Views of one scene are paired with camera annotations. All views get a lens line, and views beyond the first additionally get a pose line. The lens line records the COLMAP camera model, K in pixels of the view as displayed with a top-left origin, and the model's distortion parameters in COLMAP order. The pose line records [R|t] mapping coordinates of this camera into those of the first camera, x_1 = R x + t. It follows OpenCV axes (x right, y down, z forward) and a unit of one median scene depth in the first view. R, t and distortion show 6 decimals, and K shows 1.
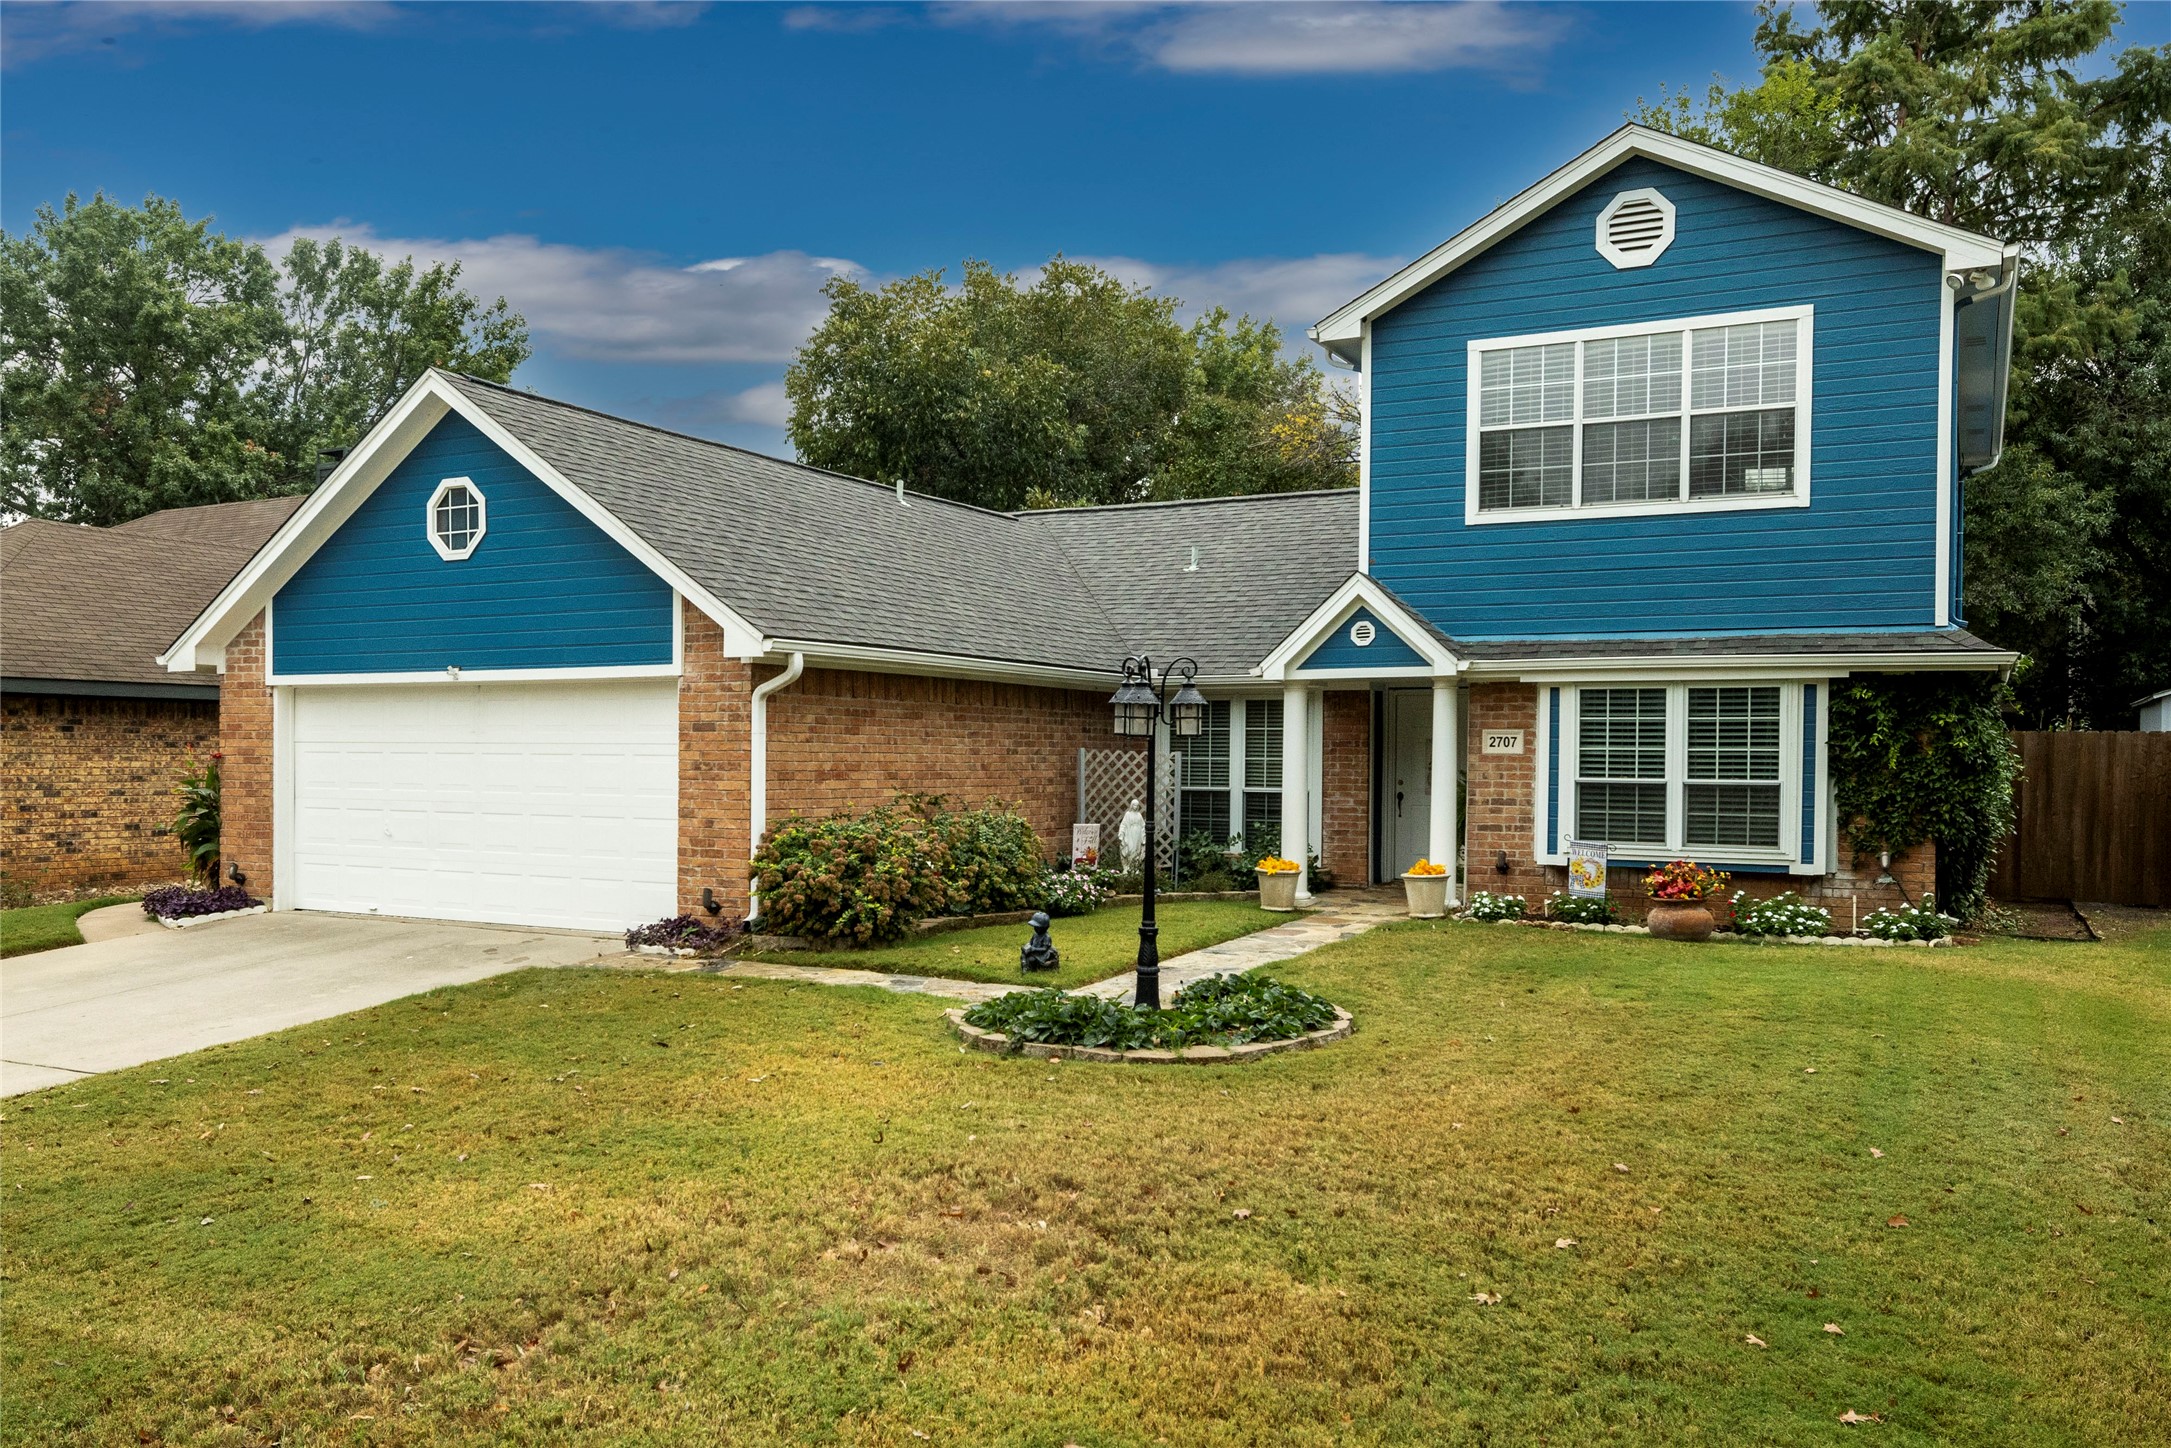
lens RADIAL K [[1647.9, 0, 1100.3], [0, 1647.9, 777.9], [0, 0, 1]] dist [0.005060, -0.000380]
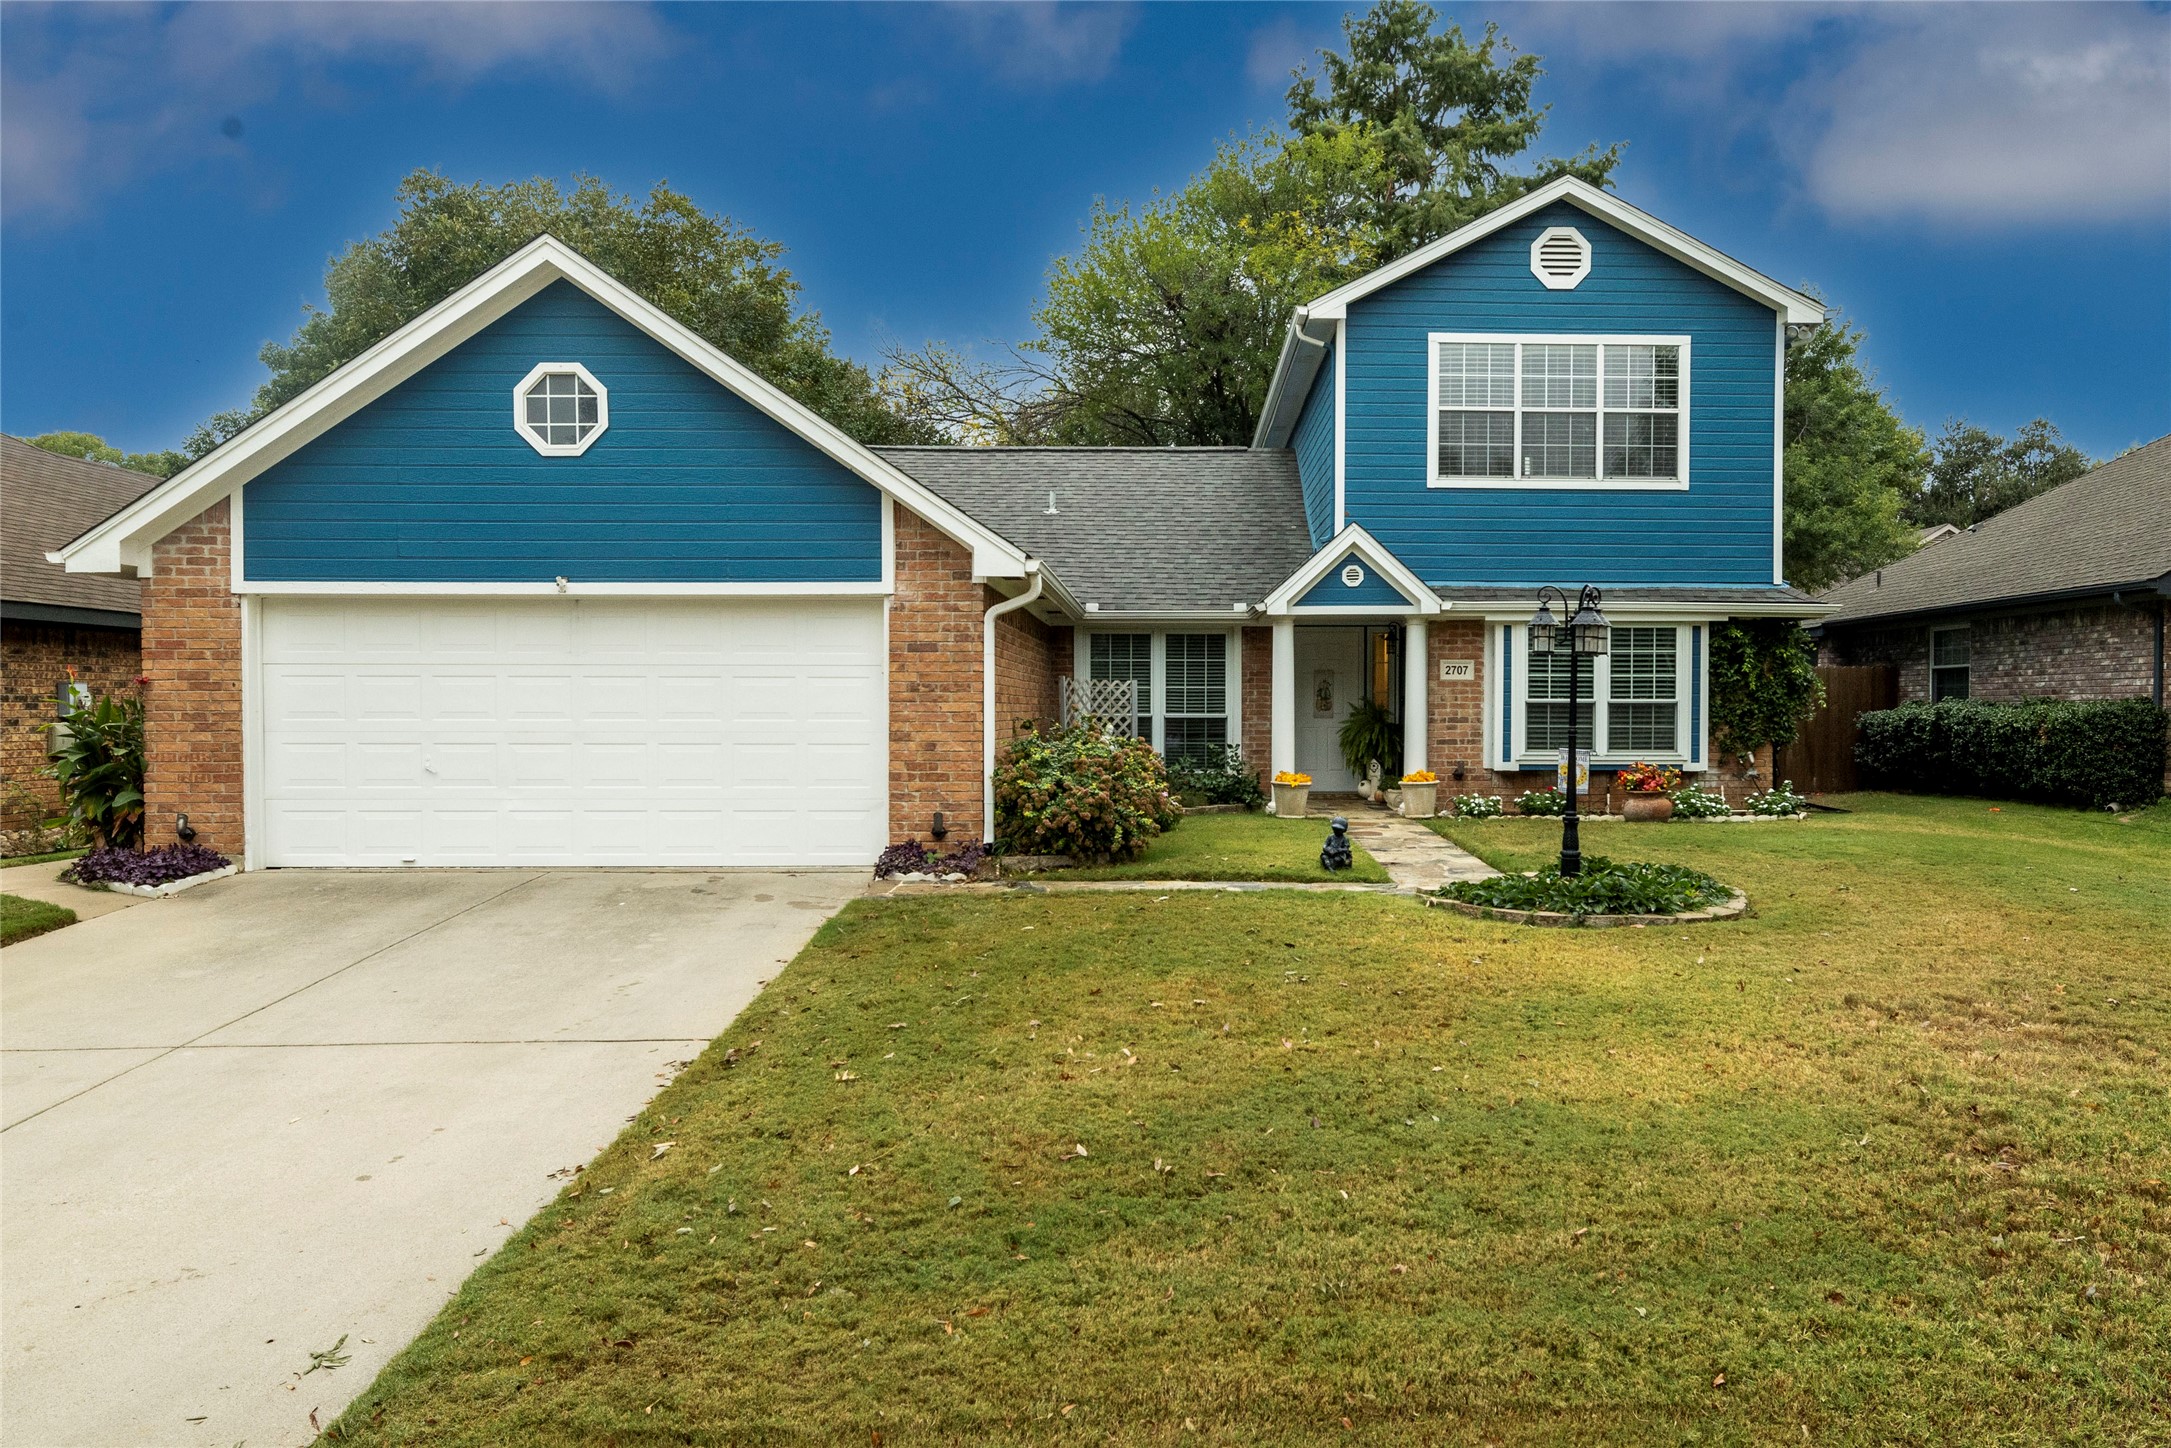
lens RADIAL K [[1516.7, 0, 1271.9], [0, 1516.7, 730.5], [0, 0, 1]] dist [0.005159, -0.000926]
pose [[0.875009, -0.015185, 0.483868, -0.430025], [0.012206, 0.999882, 0.009305, 0.010707], [-0.483953, -0.002236, 0.875091, 0.101700]]
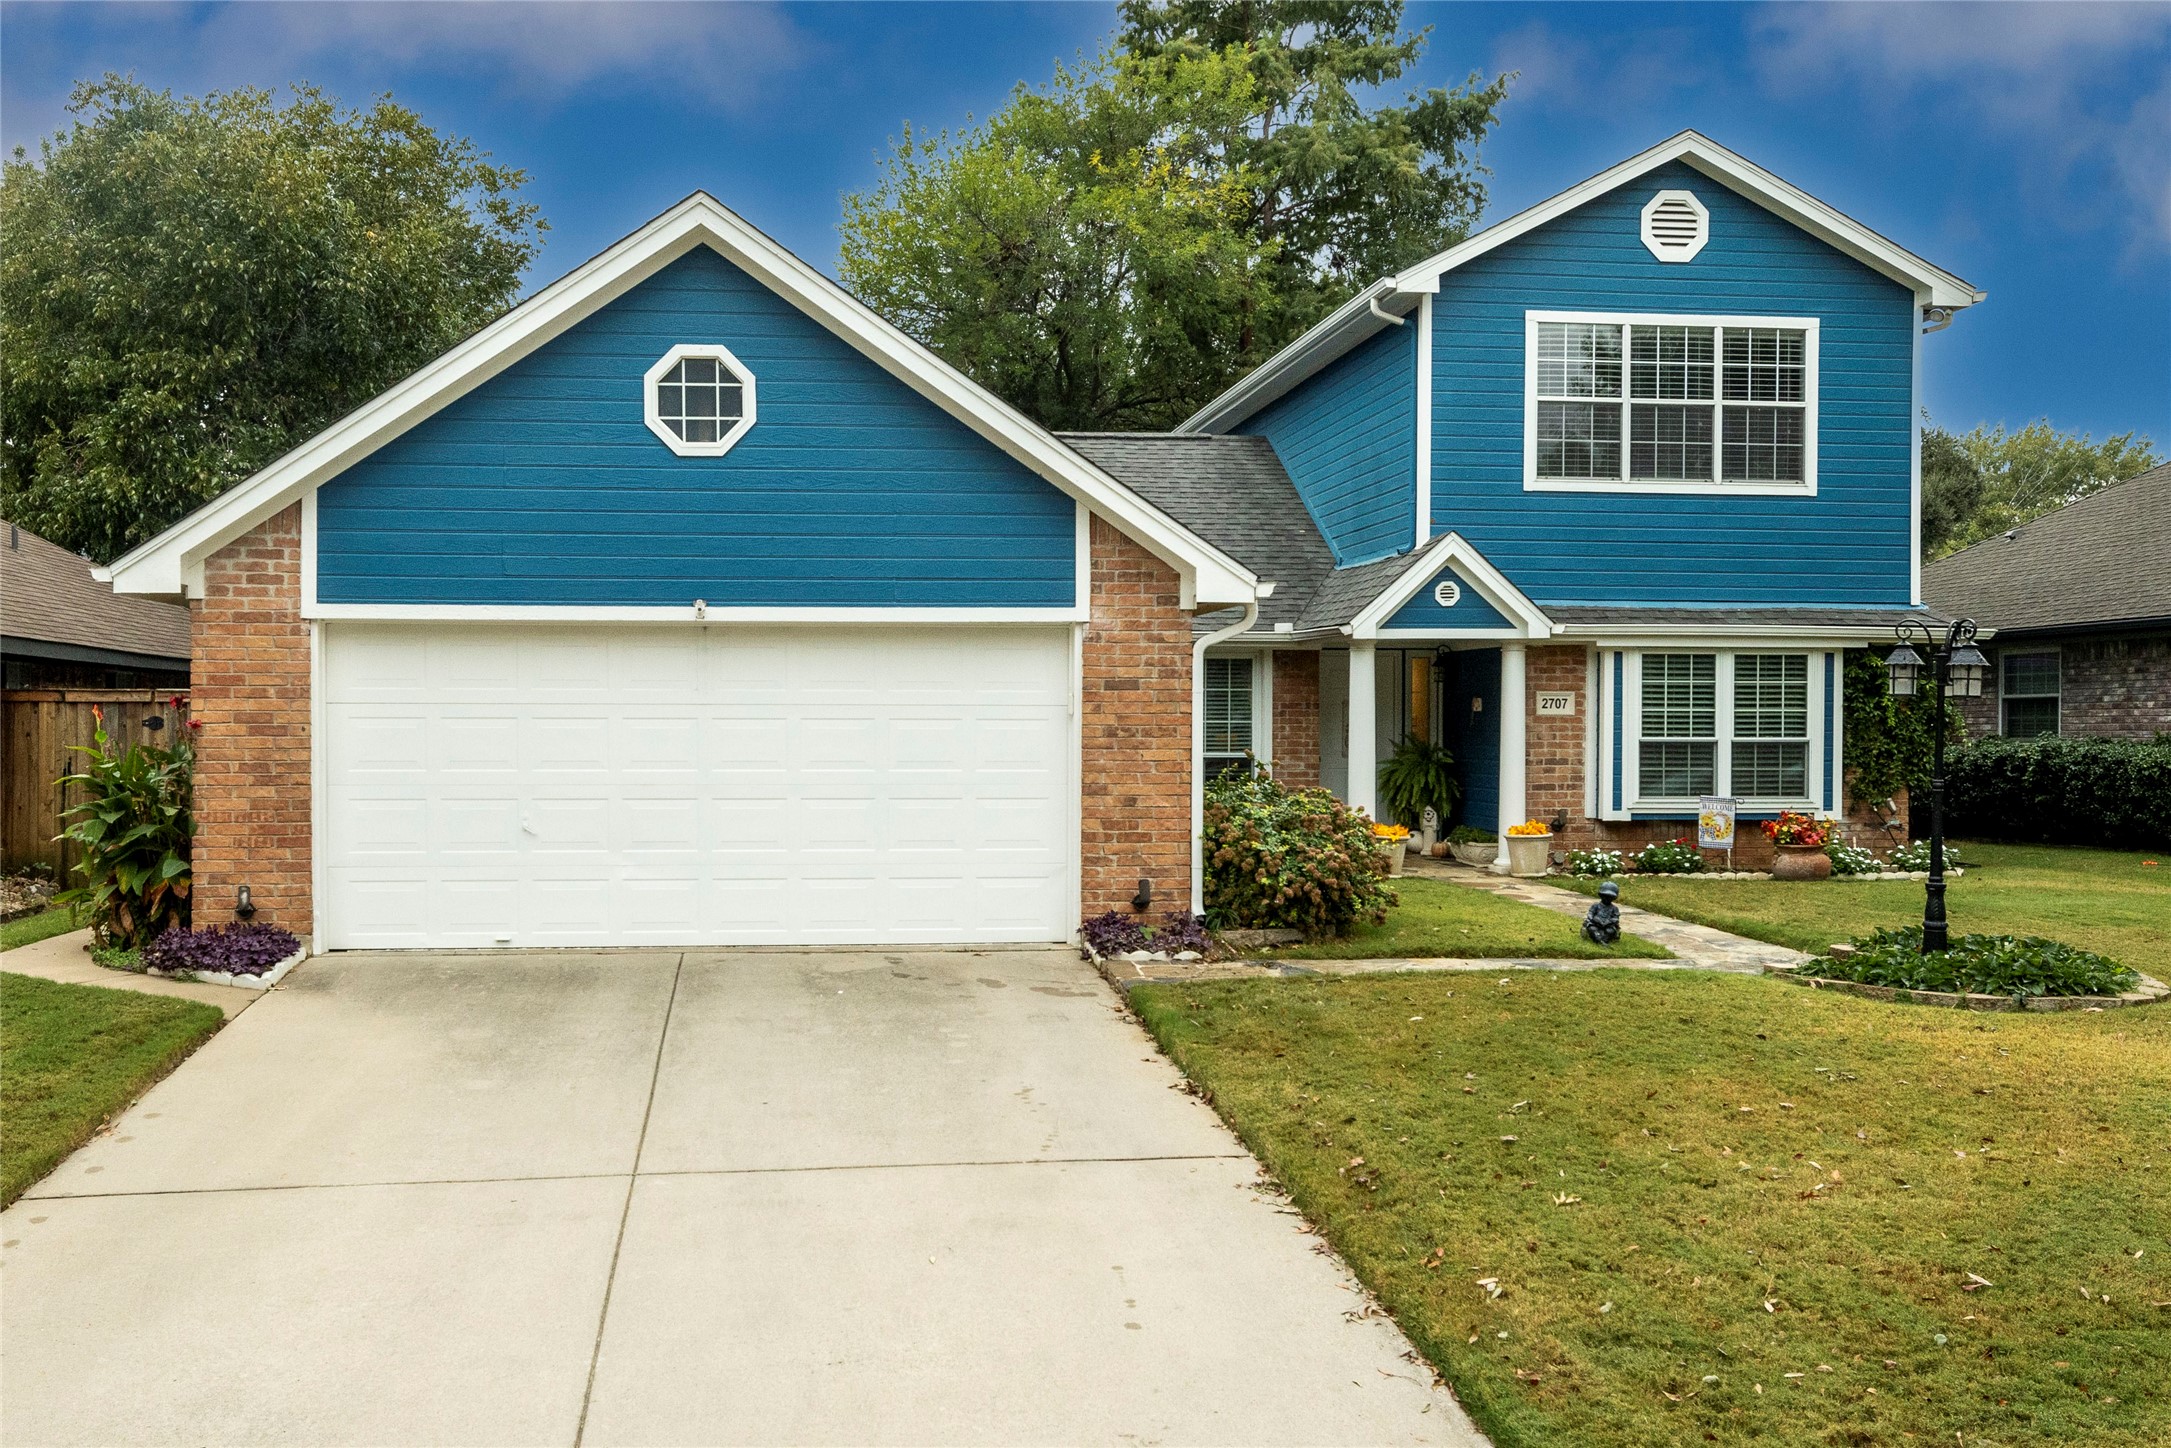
lens RADIAL K [[1828.1, 0, 1077.1], [0, 1828.1, 746.2], [0, 0, 1]] dist [0.010416, -0.012413]
pose [[0.840133, -0.012443, 0.542237, -0.658622], [0.012204, 0.999917, 0.004038, -0.003547], [-0.542243, 0.003225, 0.840216, 0.210668]]
